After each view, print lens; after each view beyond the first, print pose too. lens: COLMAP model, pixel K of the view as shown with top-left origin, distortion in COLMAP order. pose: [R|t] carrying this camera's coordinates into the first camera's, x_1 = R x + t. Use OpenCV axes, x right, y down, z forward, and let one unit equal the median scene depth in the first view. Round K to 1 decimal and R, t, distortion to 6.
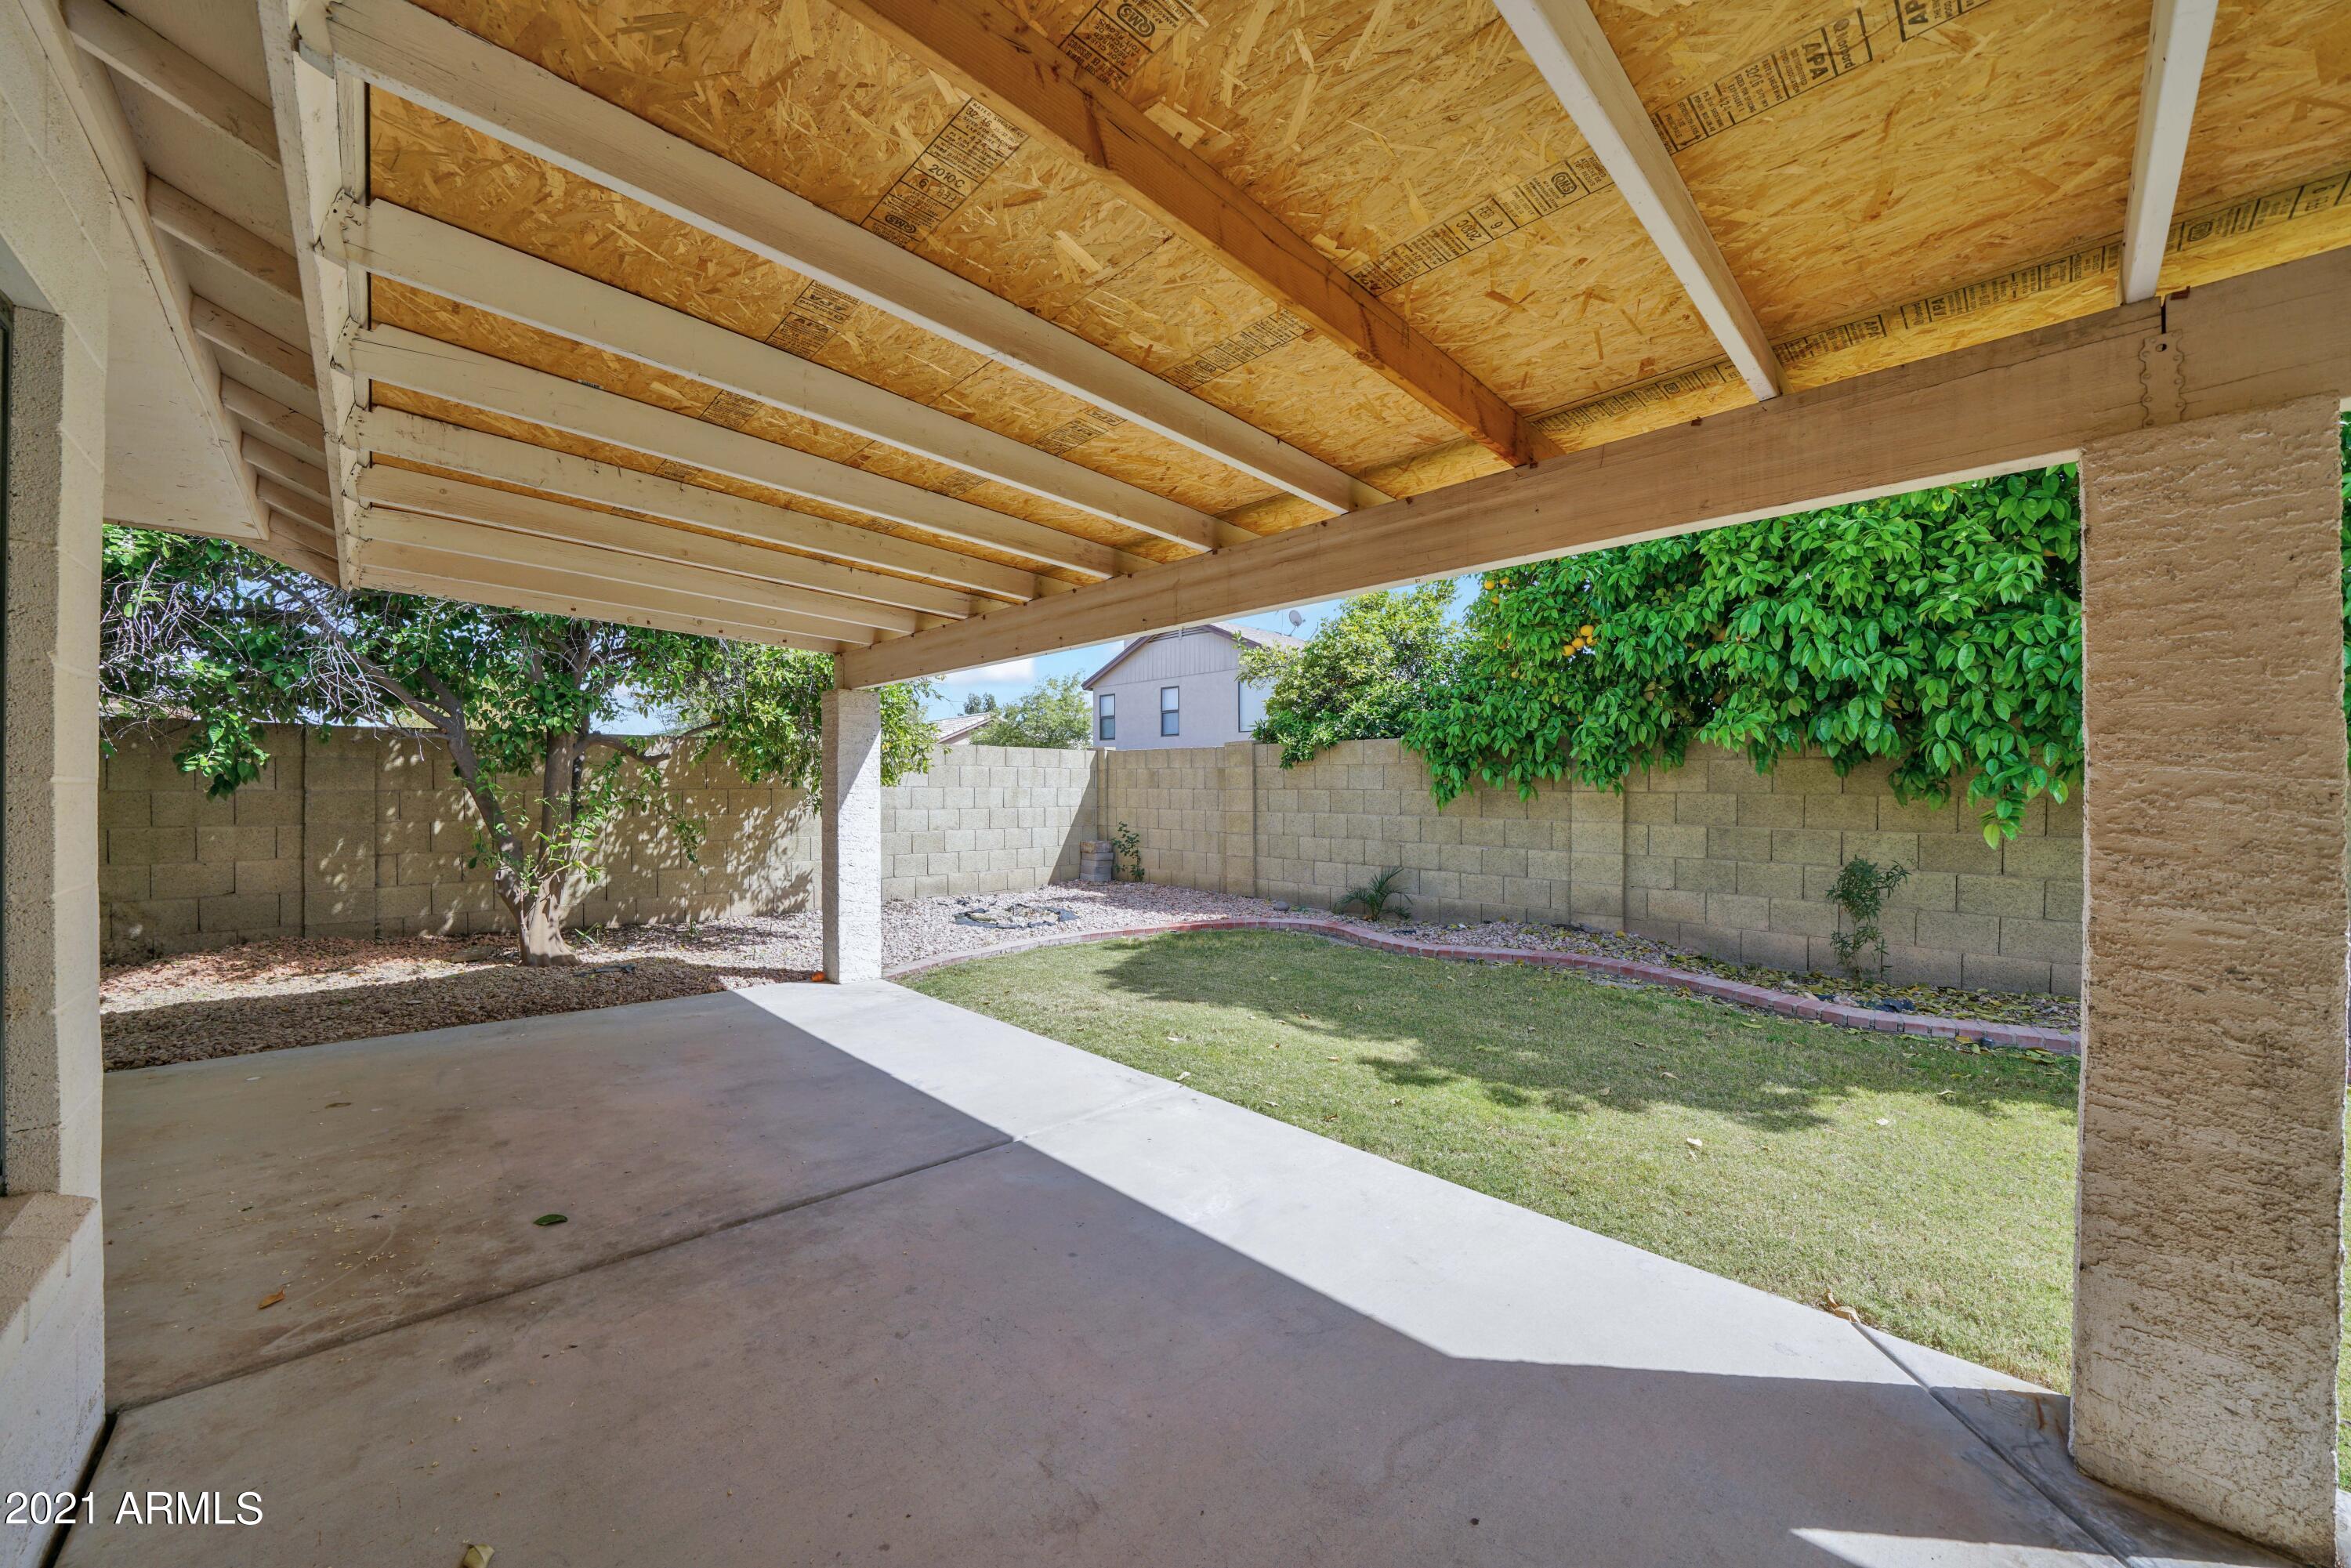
lens RADIAL K [[855.6, 0, 1175.5], [0, 855.6, 784.0], [0, 0, 1]] dist [-0.027696, 0.000291]
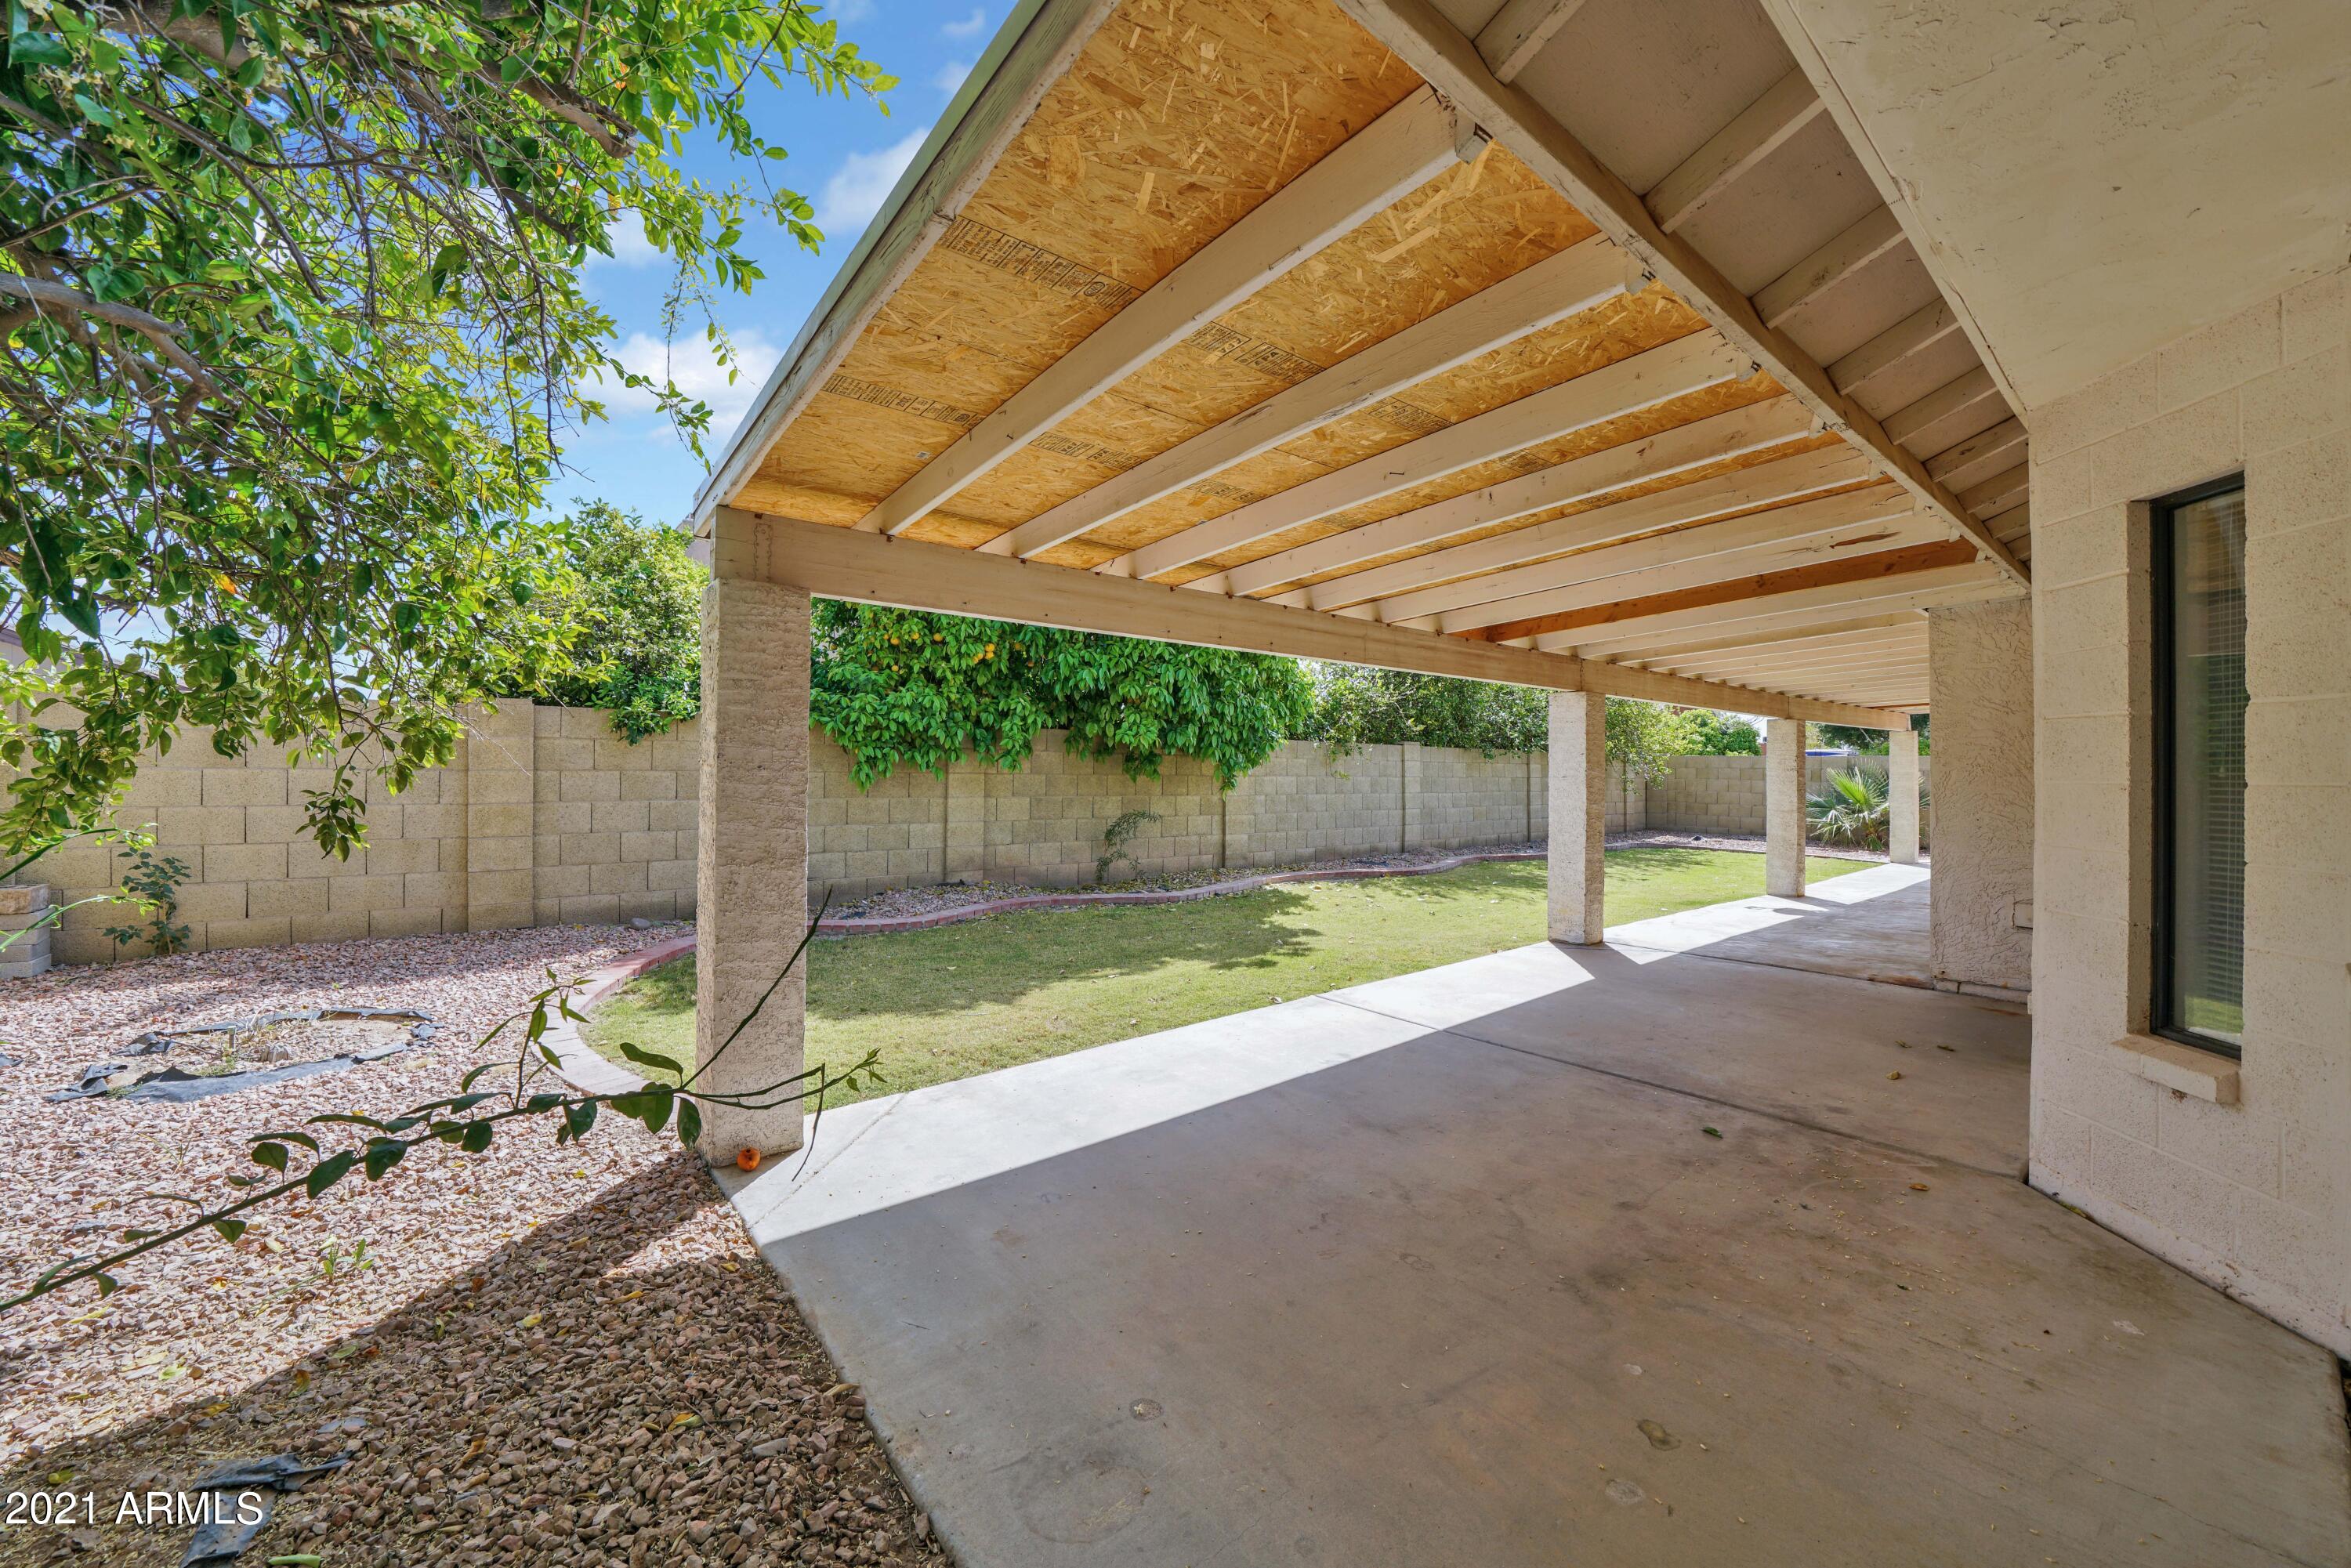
lens RADIAL K [[855.6, 0, 1175.5], [0, 855.6, 784.0], [0, 0, 1]] dist [-0.027696, 0.000291]
pose [[0.098004, -0.018810, 0.995008, -1.868200], [-0.012835, 0.999714, 0.020163, -0.002740], [-0.995103, -0.014747, 0.097735, 1.525396]]
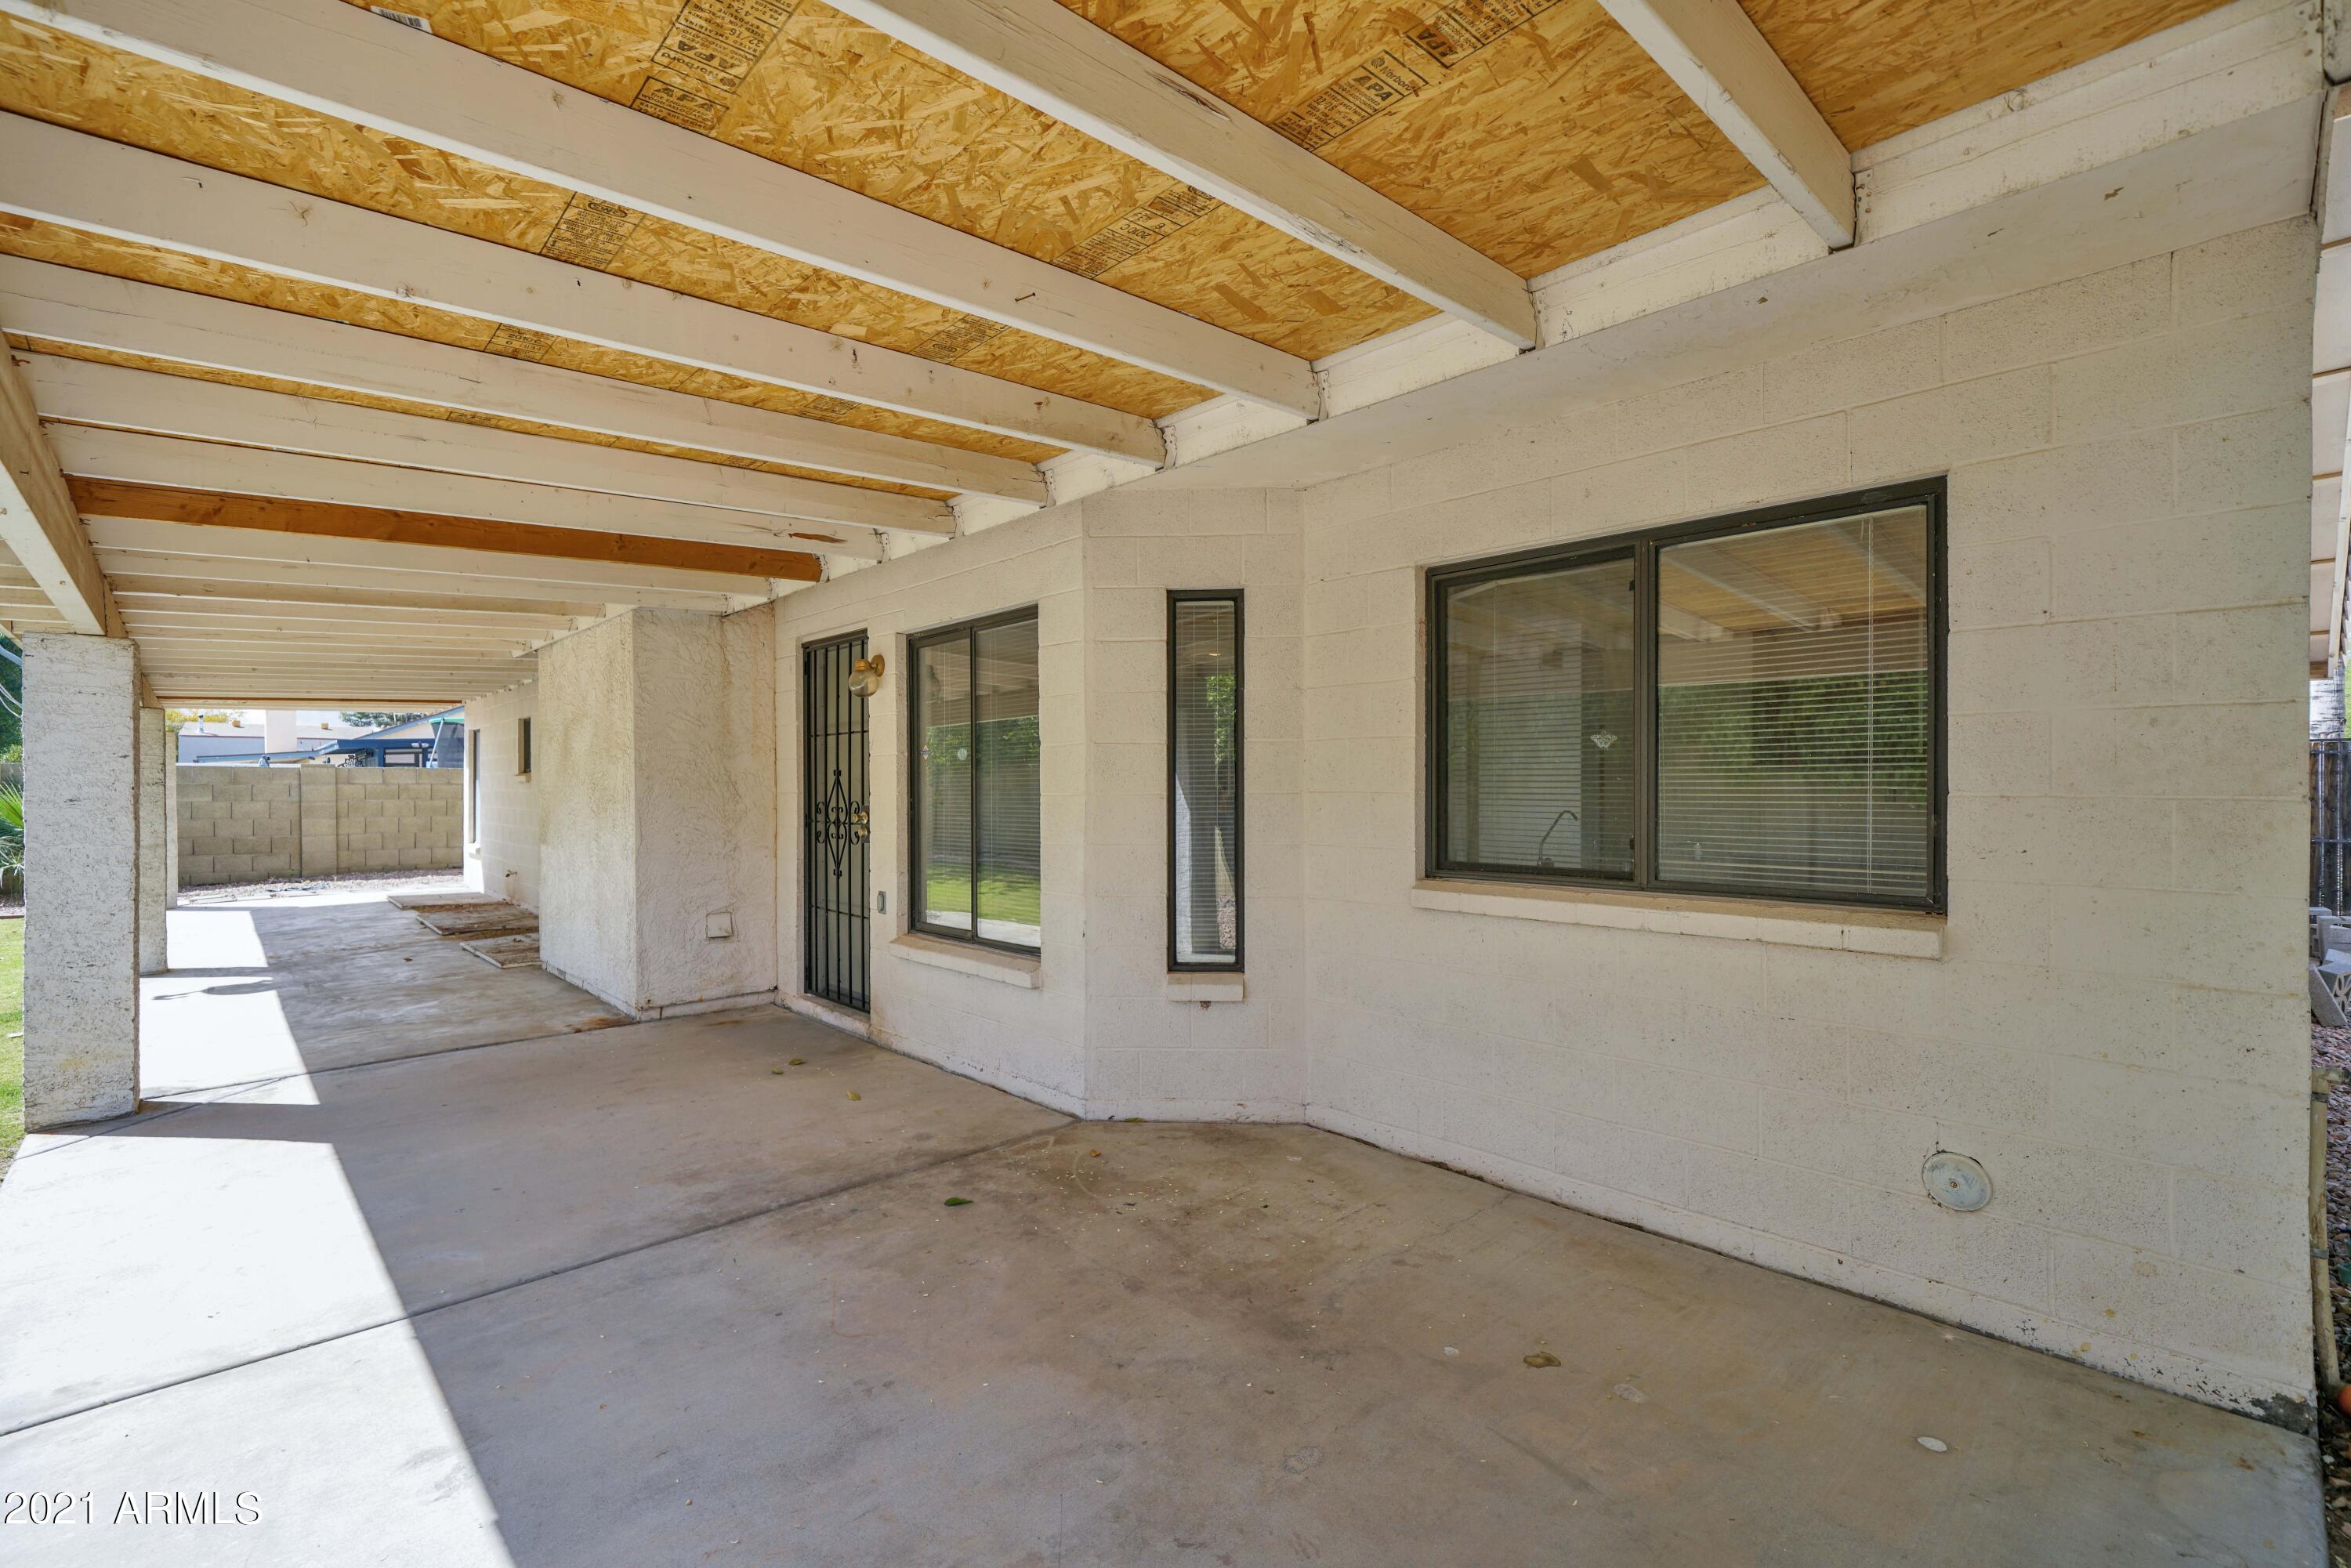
lens RADIAL K [[1039.8, 0, 1137.2], [0, 1039.8, 790.4], [0, 0, 1]] dist [0.001214, -0.008518]
pose [[-0.999167, -0.001272, 0.040779, -0.938835], [-0.001403, 0.999994, -0.003185, 0.002842], [-0.040775, -0.003239, -0.999163, 2.114344]]
